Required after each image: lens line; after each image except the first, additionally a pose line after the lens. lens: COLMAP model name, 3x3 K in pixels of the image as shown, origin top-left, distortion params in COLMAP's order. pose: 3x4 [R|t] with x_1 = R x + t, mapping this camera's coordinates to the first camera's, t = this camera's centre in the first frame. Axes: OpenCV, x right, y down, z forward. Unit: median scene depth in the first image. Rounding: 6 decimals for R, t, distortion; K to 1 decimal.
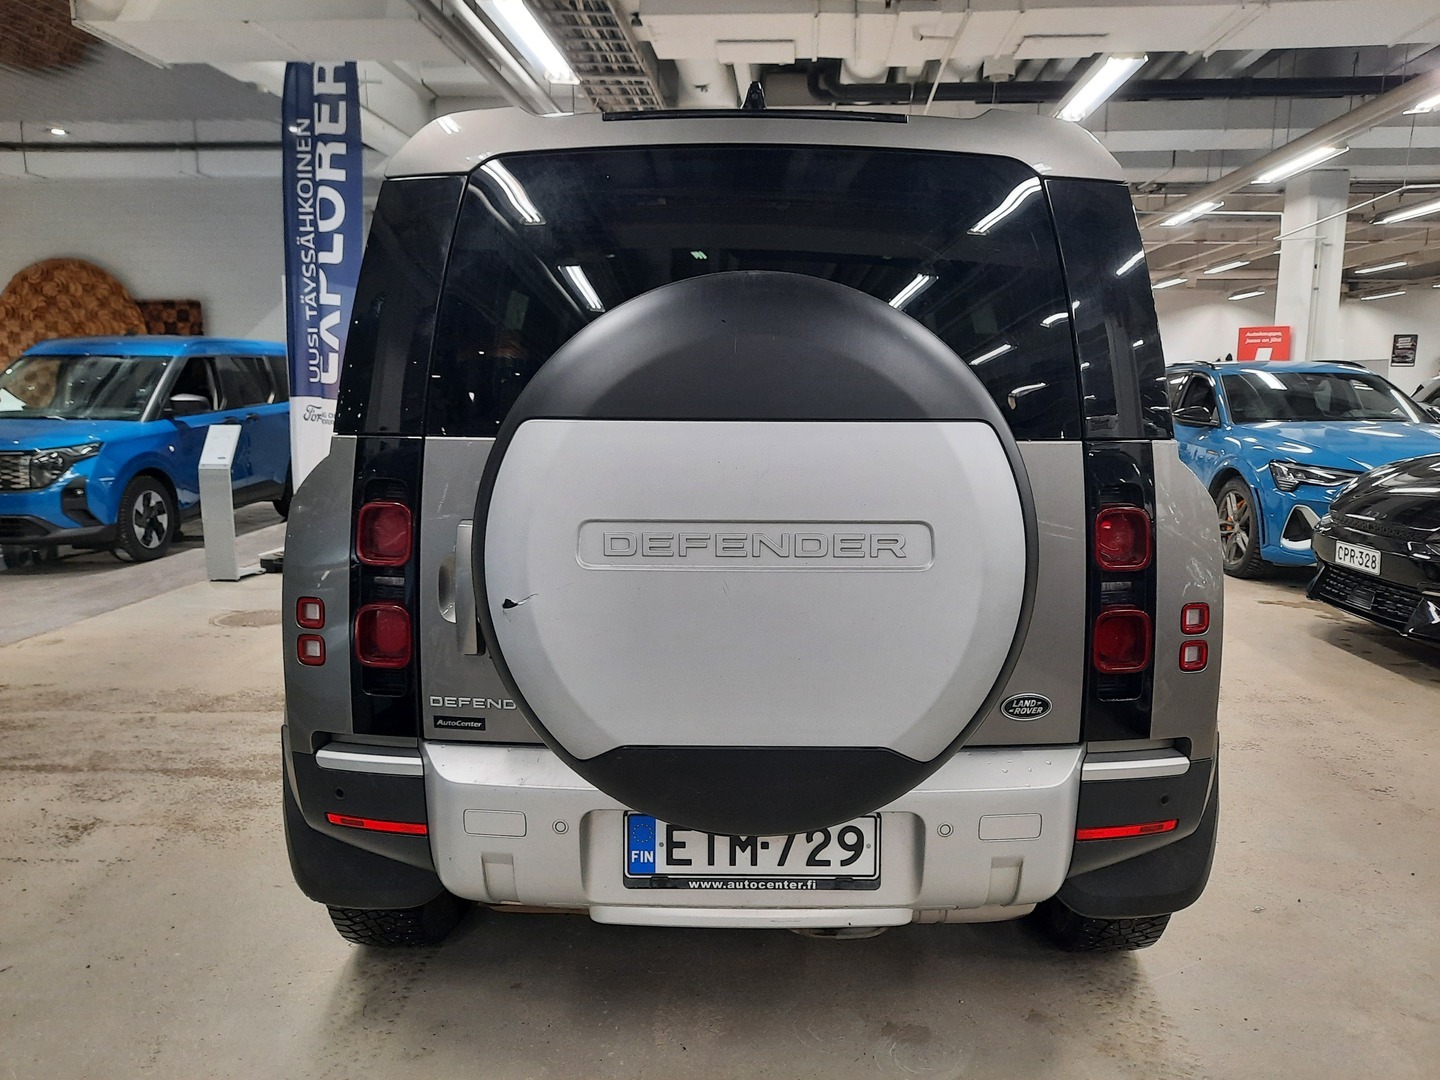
lens RADIAL K [[1020.5, 0, 781.9], [0, 1020.5, 536.4], [0, 0, 1]] dist [0.000487, -0.035548]
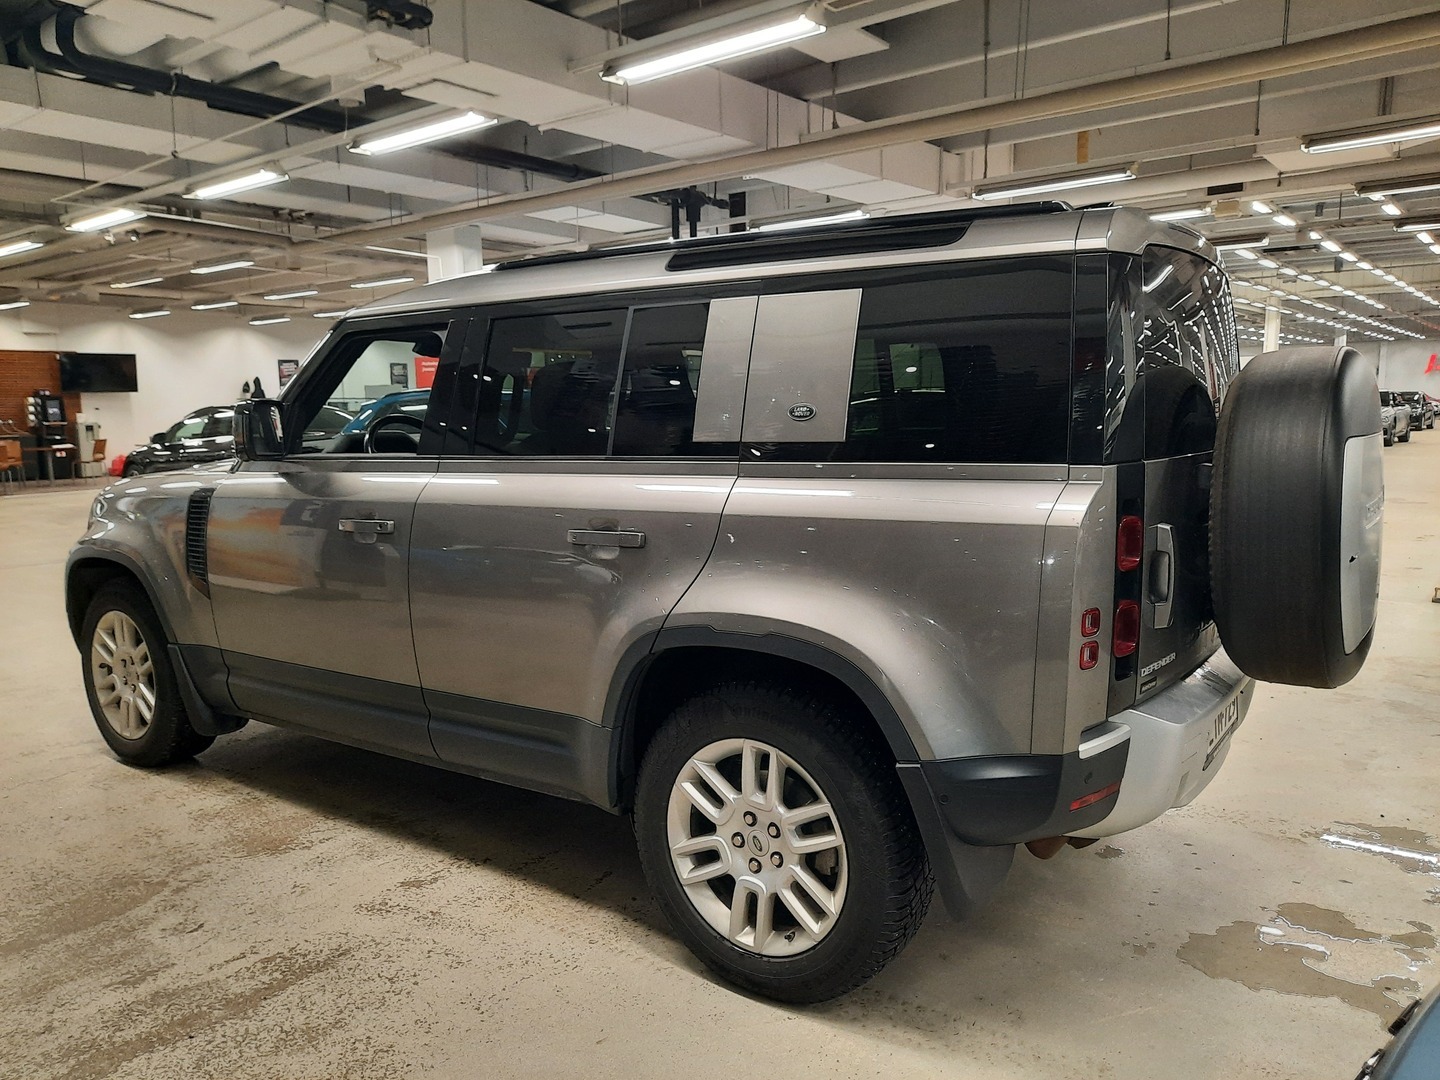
lens RADIAL K [[1020.3, 0, 720.0], [0, 1020.3, 540.0], [0, 0, 1]] dist [0.054307, -0.044850]
pose [[0.611551, -0.108875, 0.783678, -0.788424], [0.124275, 0.991410, 0.040756, -0.062615], [-0.781384, 0.072467, 0.619829, 0.279127]]
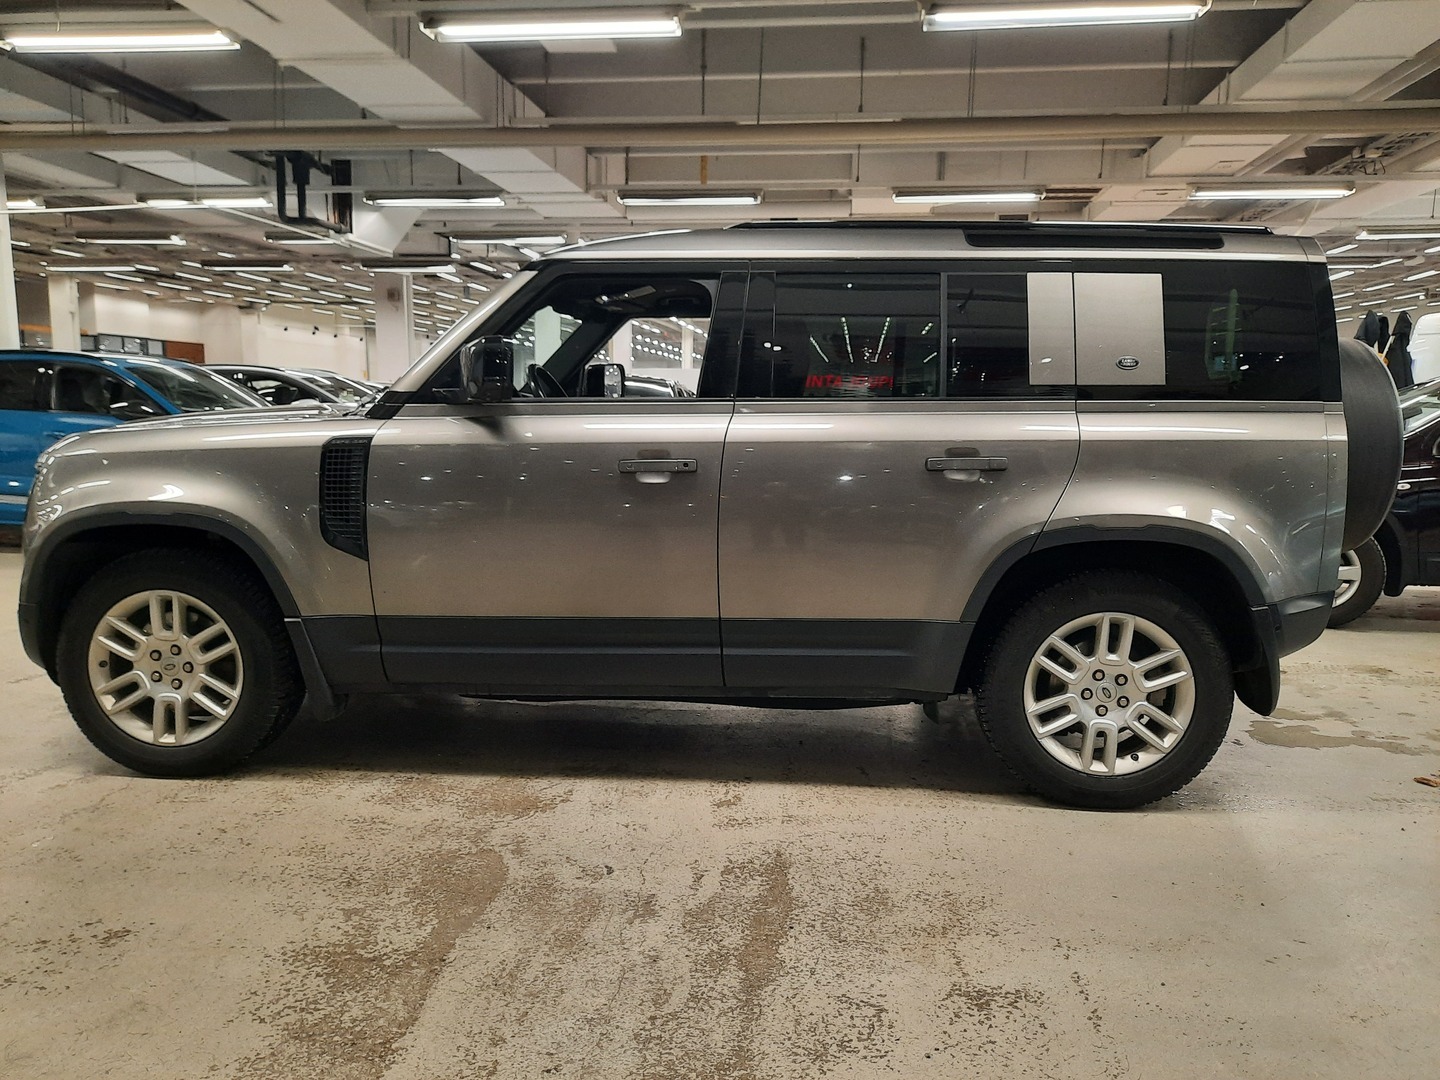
lens RADIAL K [[1020.3, 0, 720.0], [0, 1020.3, 540.0], [0, 0, 1]] dist [0.054307, -0.044850]
pose [[0.119133, -0.125389, 0.984929, -1.159450], [0.128452, 0.985603, 0.109937, -0.103472], [-0.984534, 0.113419, 0.133524, 0.883594]]
